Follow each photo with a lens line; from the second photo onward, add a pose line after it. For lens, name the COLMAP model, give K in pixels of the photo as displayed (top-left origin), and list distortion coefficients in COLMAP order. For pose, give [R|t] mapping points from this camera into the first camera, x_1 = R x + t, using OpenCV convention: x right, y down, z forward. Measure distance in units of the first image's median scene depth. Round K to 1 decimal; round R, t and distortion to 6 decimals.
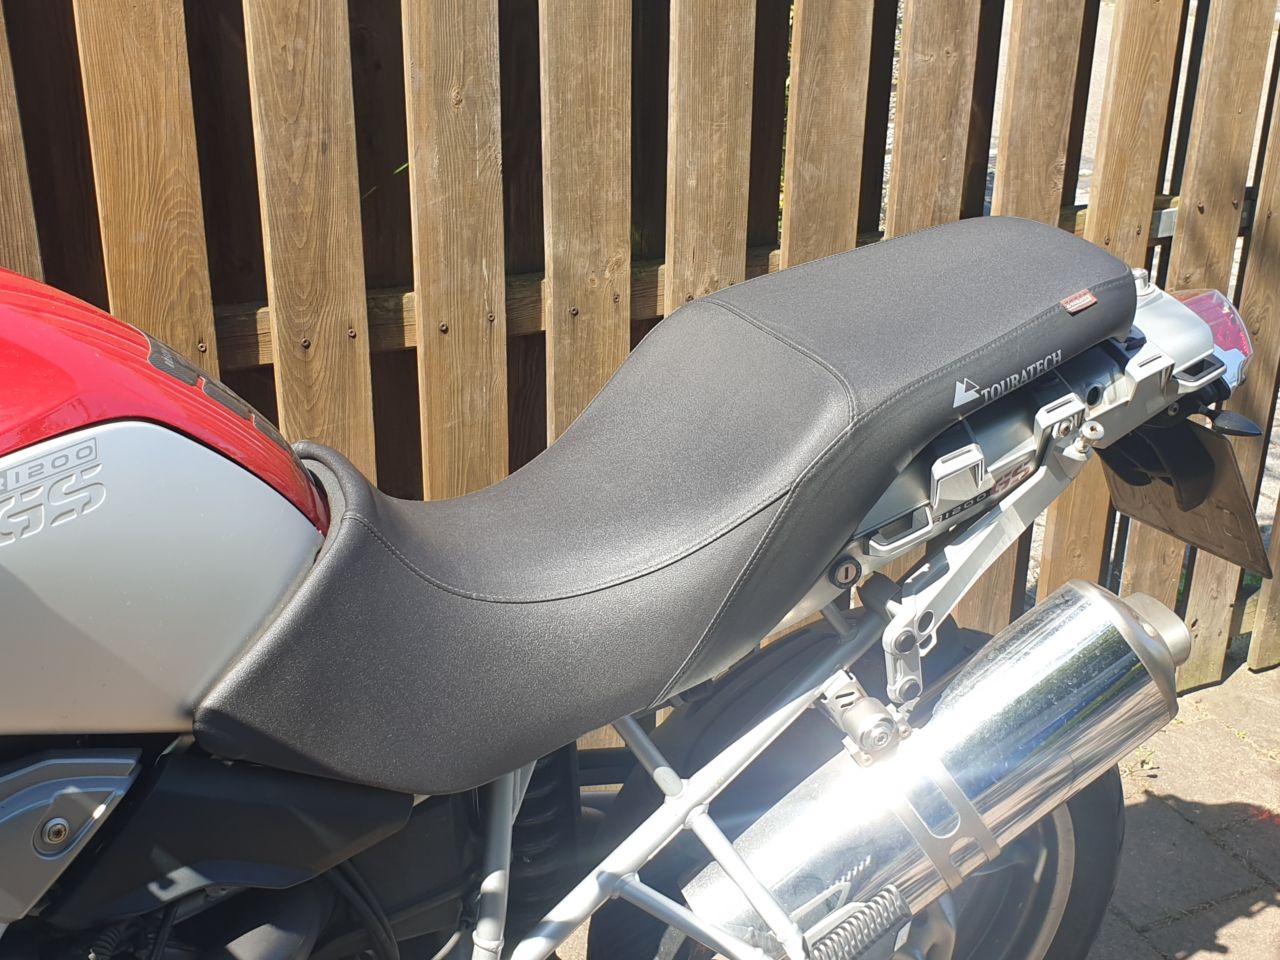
lens RADIAL K [[1566.1, 0, 640.0], [0, 1566.1, 480.0], [0, 0, 1]] dist [0.249346, -0.997774]
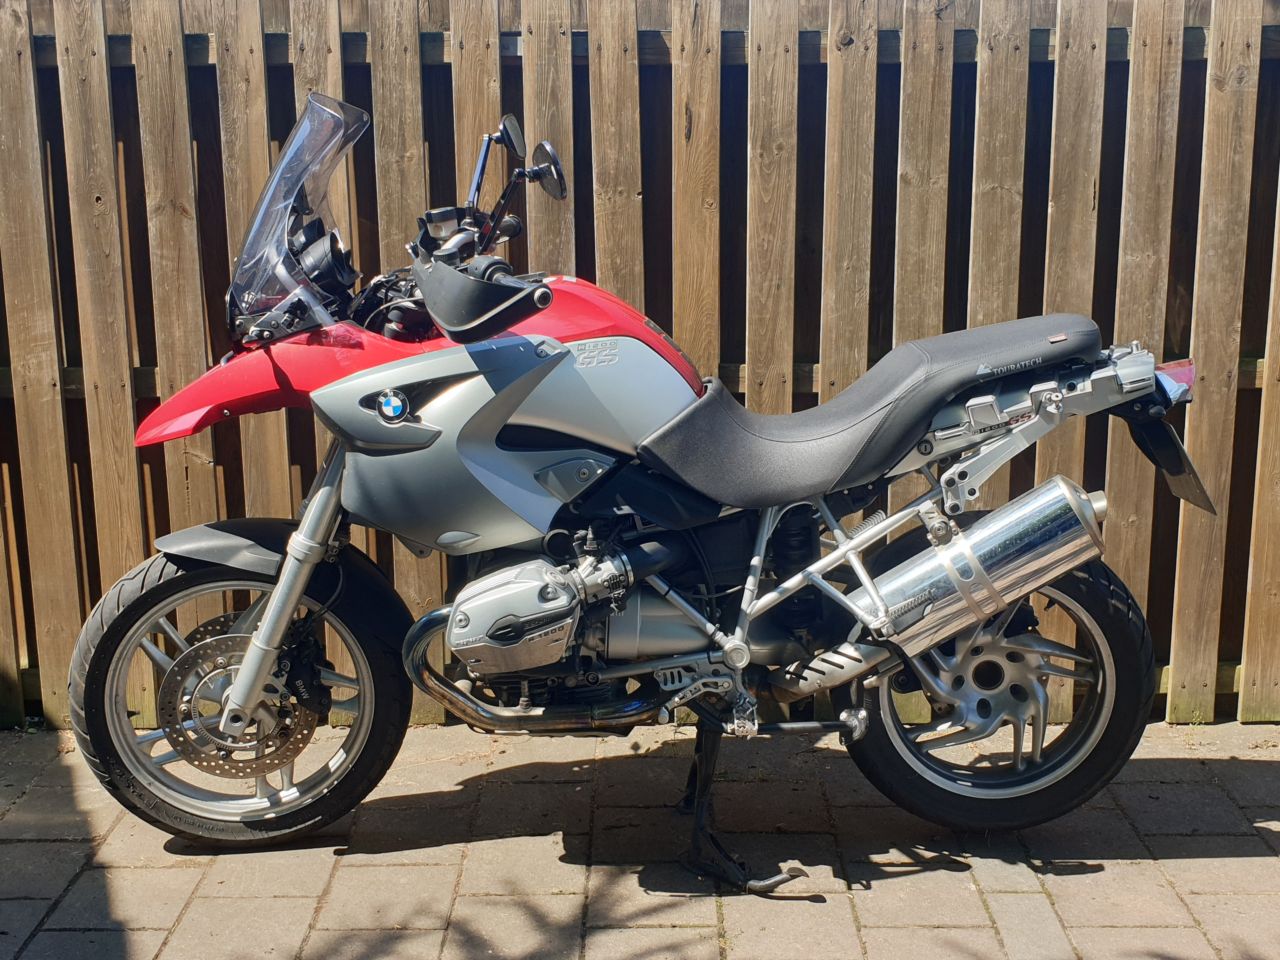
lens RADIAL K [[1566.1, 0, 640.0], [0, 1566.1, 480.0], [0, 0, 1]] dist [0.249346, -0.997774]
pose [[0.895515, 0.075559, -0.438570, 0.535369], [-0.156164, 0.976169, -0.150691, 0.358381], [0.416733, 0.203435, 0.885973, -0.810108]]
